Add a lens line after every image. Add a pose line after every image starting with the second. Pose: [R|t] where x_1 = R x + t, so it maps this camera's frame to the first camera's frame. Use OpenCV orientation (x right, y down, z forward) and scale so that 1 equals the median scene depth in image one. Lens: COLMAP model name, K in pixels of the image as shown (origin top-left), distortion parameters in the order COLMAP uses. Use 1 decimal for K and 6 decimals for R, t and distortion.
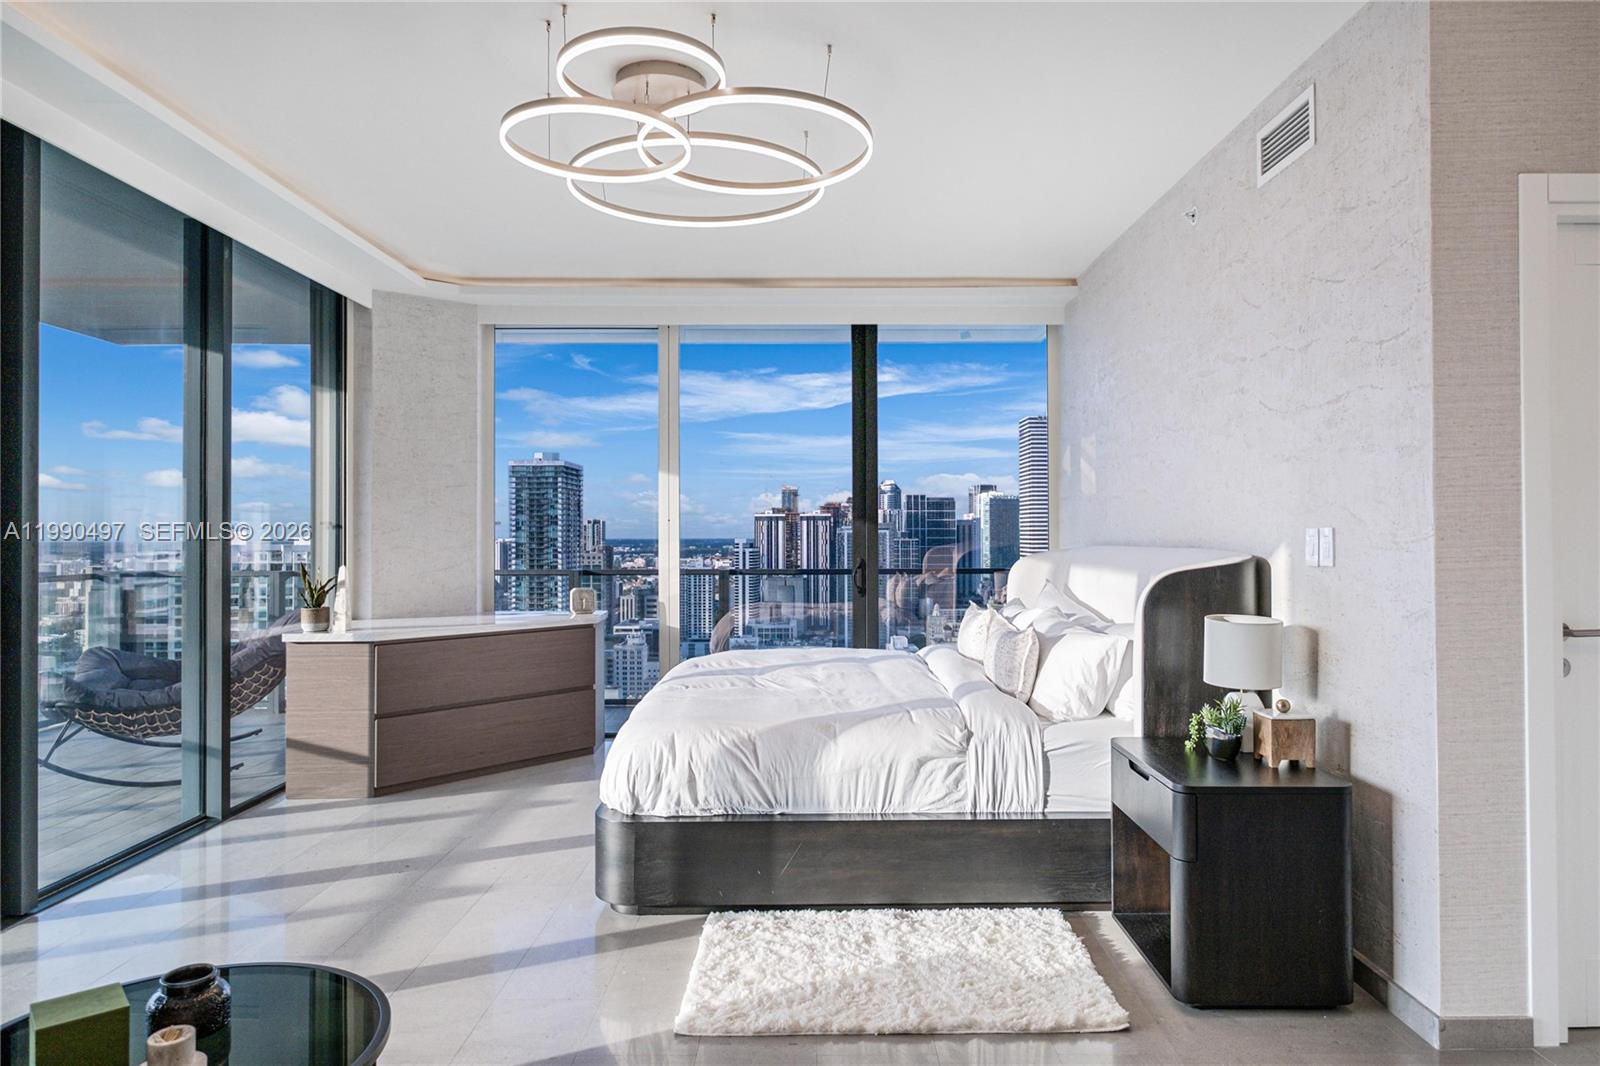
lens RADIAL K [[989.2, 0, 800.0], [0, 989.2, 533.0], [0, 0, 1]] dist [-0.000101, 0.000477]
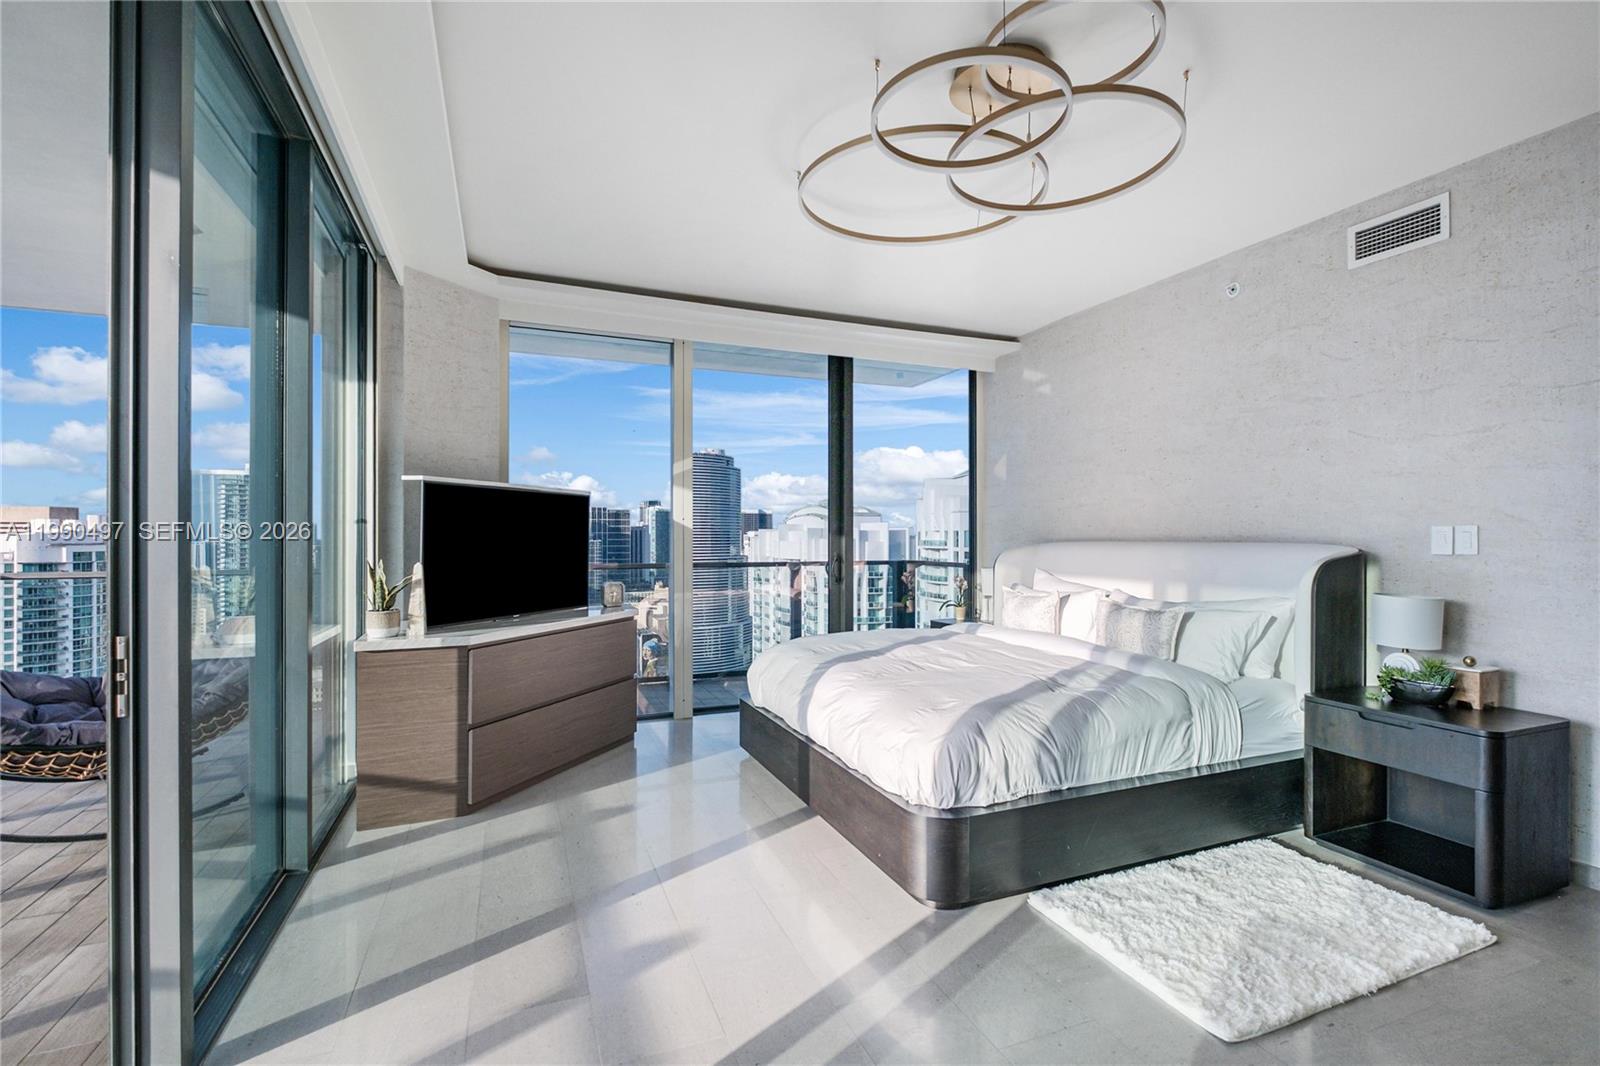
lens RADIAL K [[728.8, 0, 799.2], [0, 728.8, 539.9], [0, 0, 1]] dist [0.000832, -0.000626]
pose [[0.925164, 0.002711, 0.379558, -0.591485], [-0.004424, 0.999984, 0.003641, 0.012143], [-0.379542, -0.005048, 0.925161, 0.380572]]
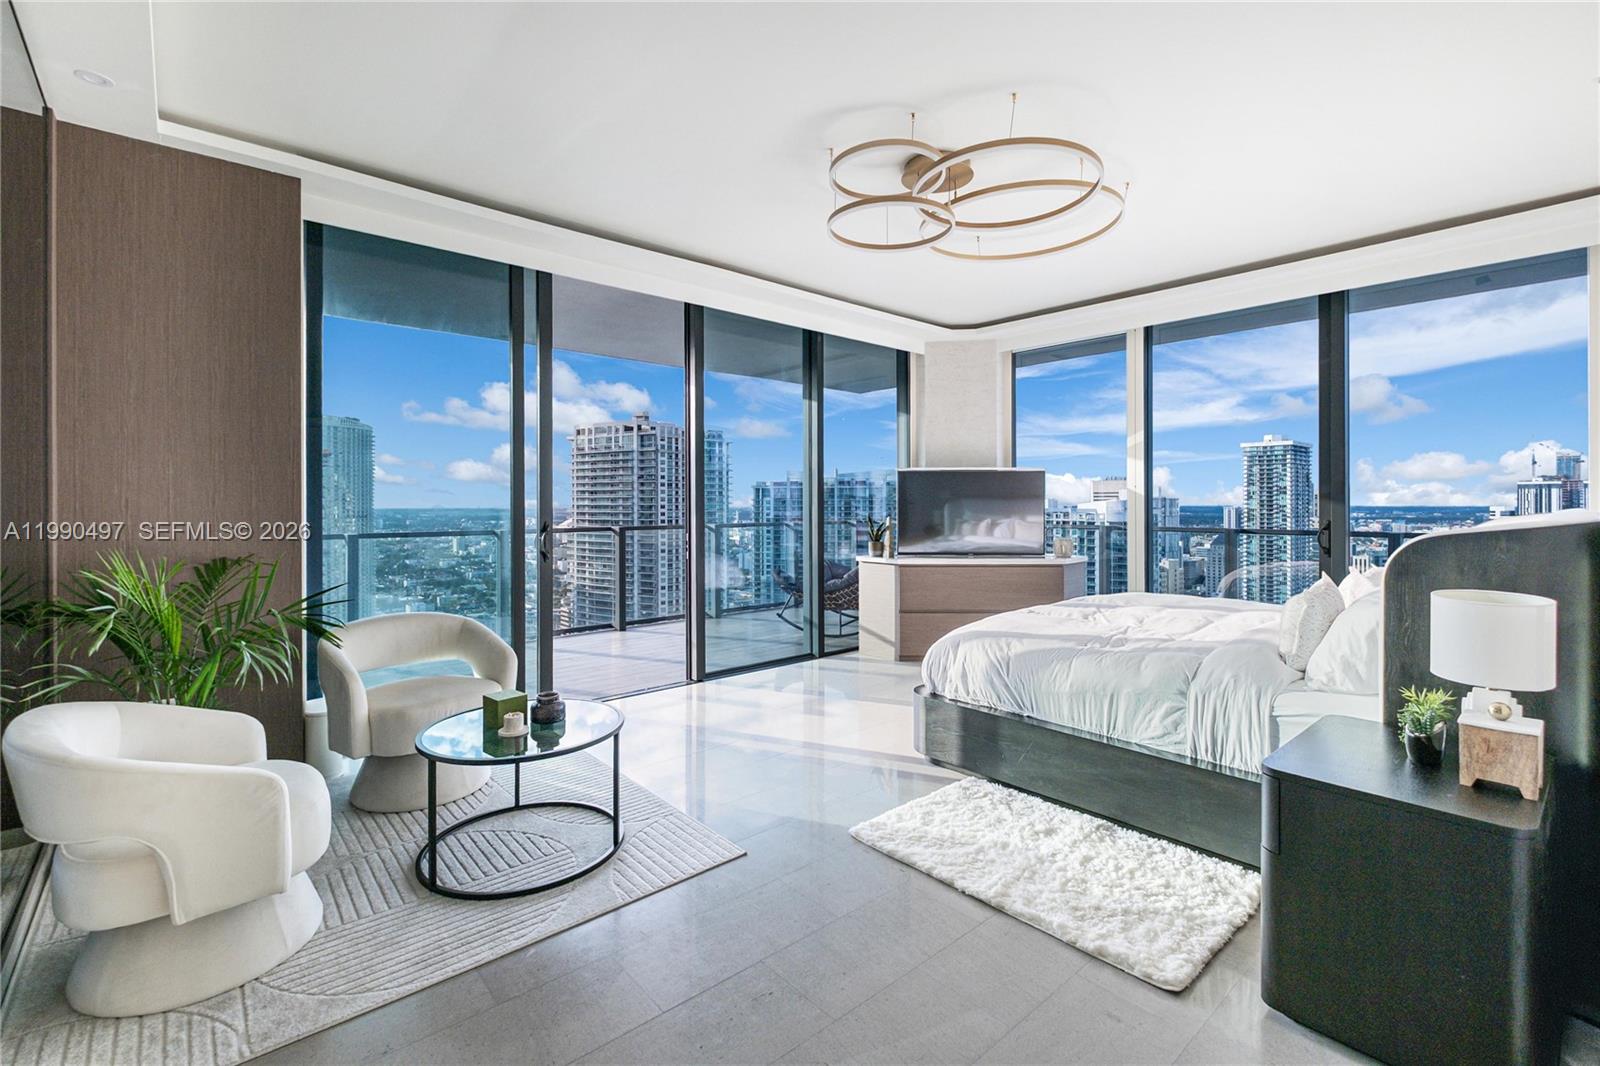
lens RADIAL K [[693.6, 0, 803.5], [0, 693.6, 505.6], [0, 0, 1]] dist [-0.000070, -0.000112]
pose [[0.665137, 0.005943, -0.746698, 0.447692], [-0.000642, 0.999973, 0.007387, 0.009945], [0.746722, -0.004435, 0.665122, 0.203016]]
